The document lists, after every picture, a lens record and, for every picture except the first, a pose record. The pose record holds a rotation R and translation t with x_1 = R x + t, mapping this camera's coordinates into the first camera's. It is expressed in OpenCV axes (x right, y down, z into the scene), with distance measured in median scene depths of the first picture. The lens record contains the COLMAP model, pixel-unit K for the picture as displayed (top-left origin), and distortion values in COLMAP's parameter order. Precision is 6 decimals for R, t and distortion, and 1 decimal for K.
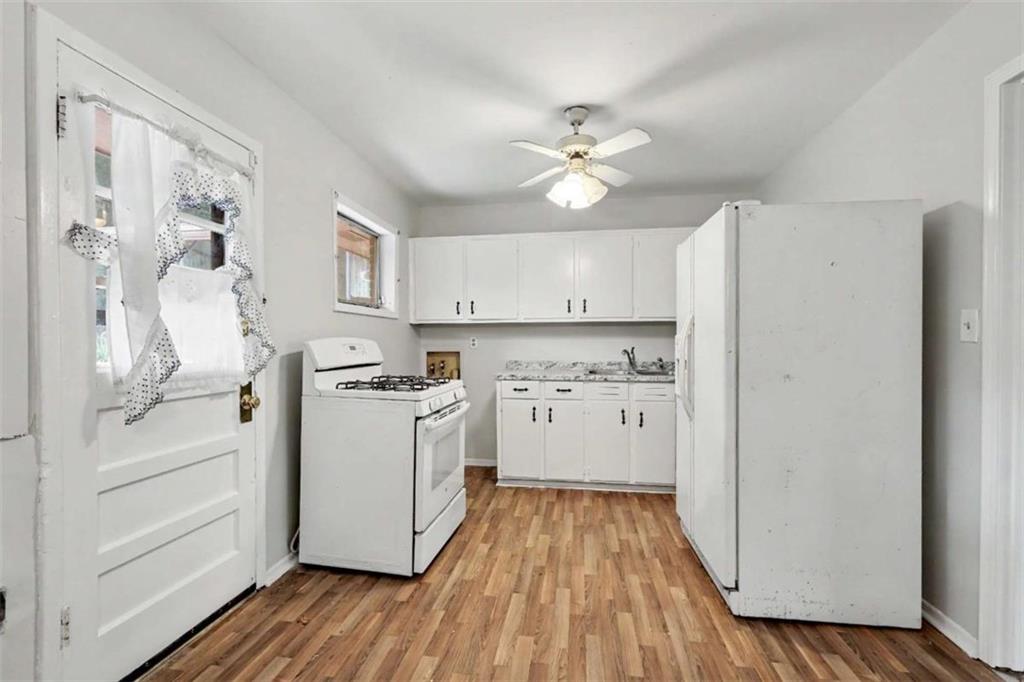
lens RADIAL K [[469.6, 0, 507.0], [0, 469.6, 345.8], [0, 0, 1]] dist [0.002618, 0.000522]
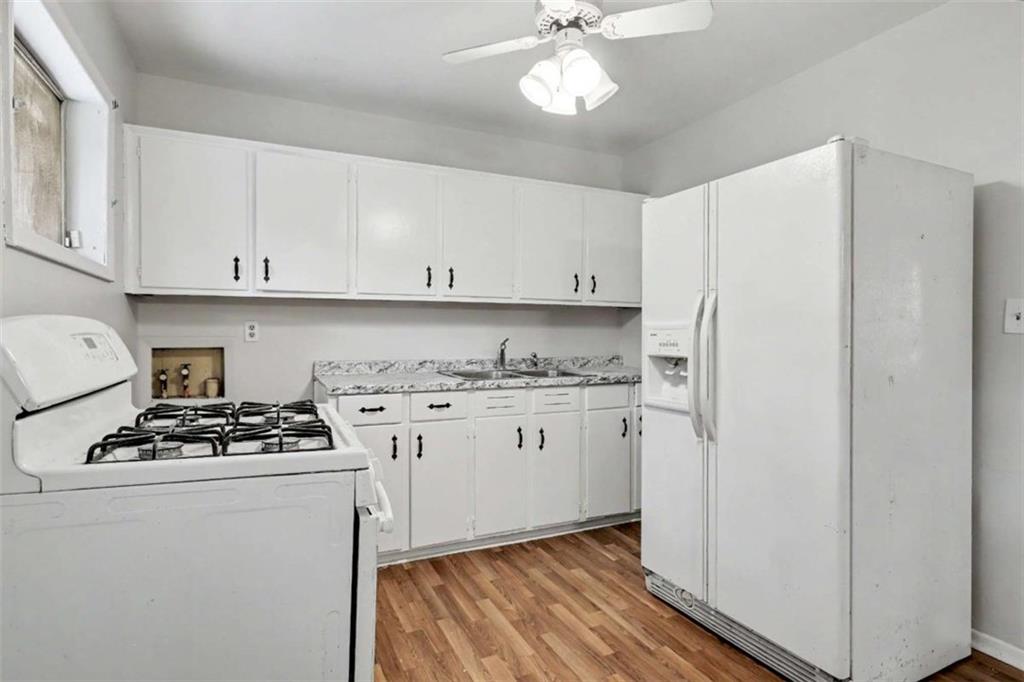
lens RADIAL K [[540.9, 0, 508.2], [0, 540.9, 336.3], [0, 0, 1]] dist [-0.001683, 0.000411]
pose [[0.829544, 0.000650, 0.558441, -0.267016], [-0.000680, 1.000000, -0.000155, -0.001406], [-0.558441, -0.000251, 0.829544, 0.402354]]
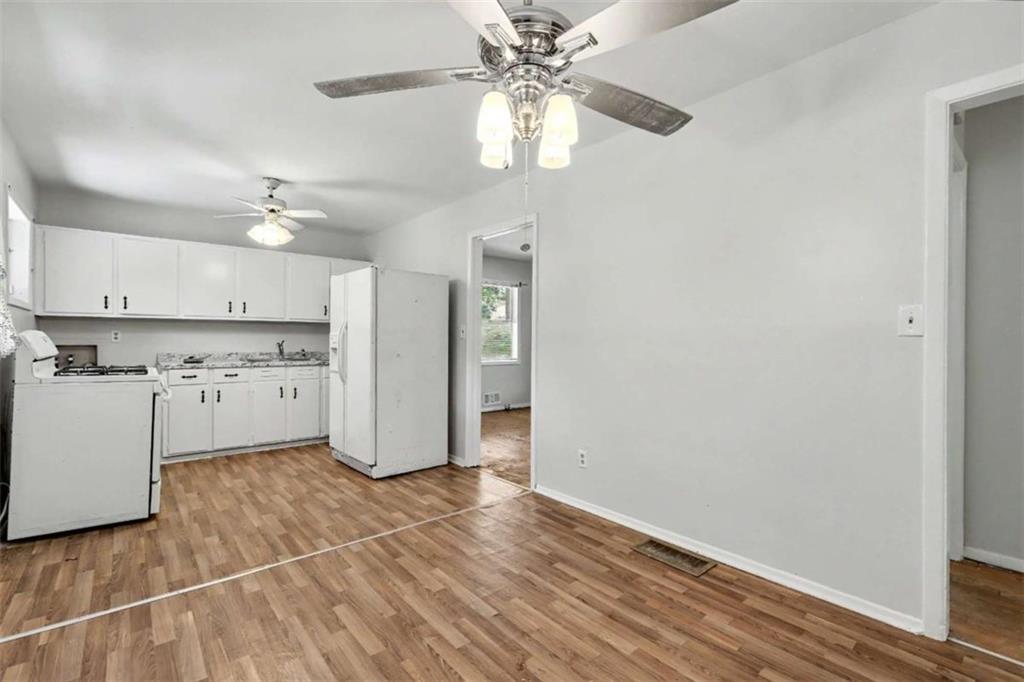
lens RADIAL K [[468.7, 0, 508.9], [0, 468.7, 339.5], [0, 0, 1]] dist [0.001263, 0.000399]
pose [[0.662486, 0.004237, 0.749062, -0.396232], [-0.001619, 0.999990, -0.004224, 0.004904], [-0.749072, 0.001586, 0.662486, -0.459203]]
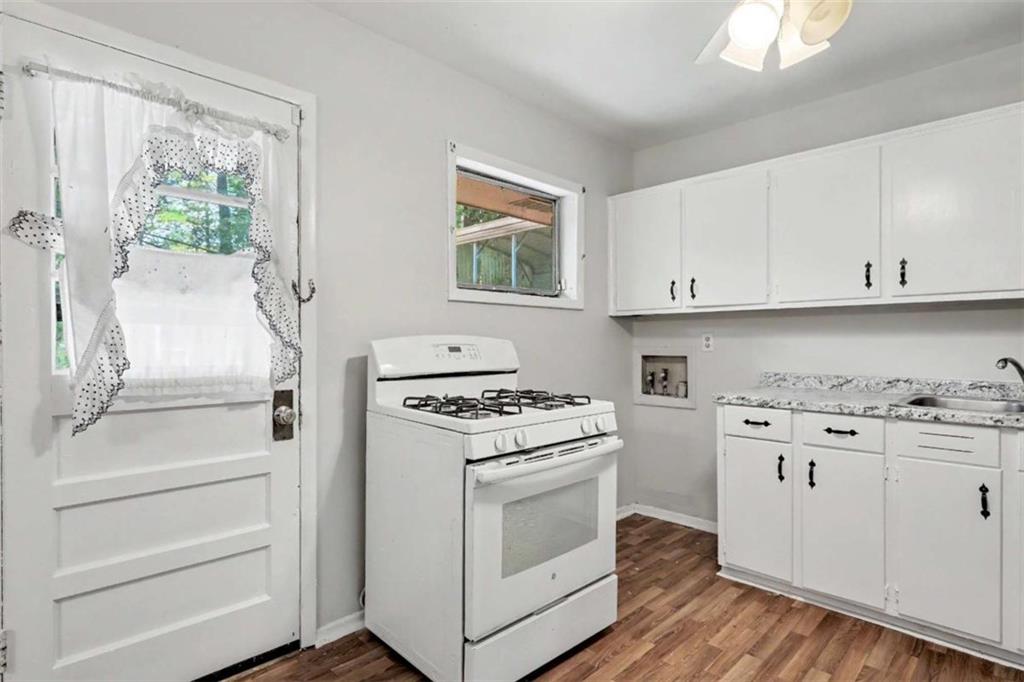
lens RADIAL K [[539.9, 0, 508.6], [0, 539.9, 346.5], [0, 0, 1]] dist [0.000811, 0.001256]
pose [[0.807497, 0.006214, -0.589838, 0.218565], [-0.005831, 0.999980, 0.002552, -0.002487], [0.589842, 0.001379, 0.807517, 0.339137]]
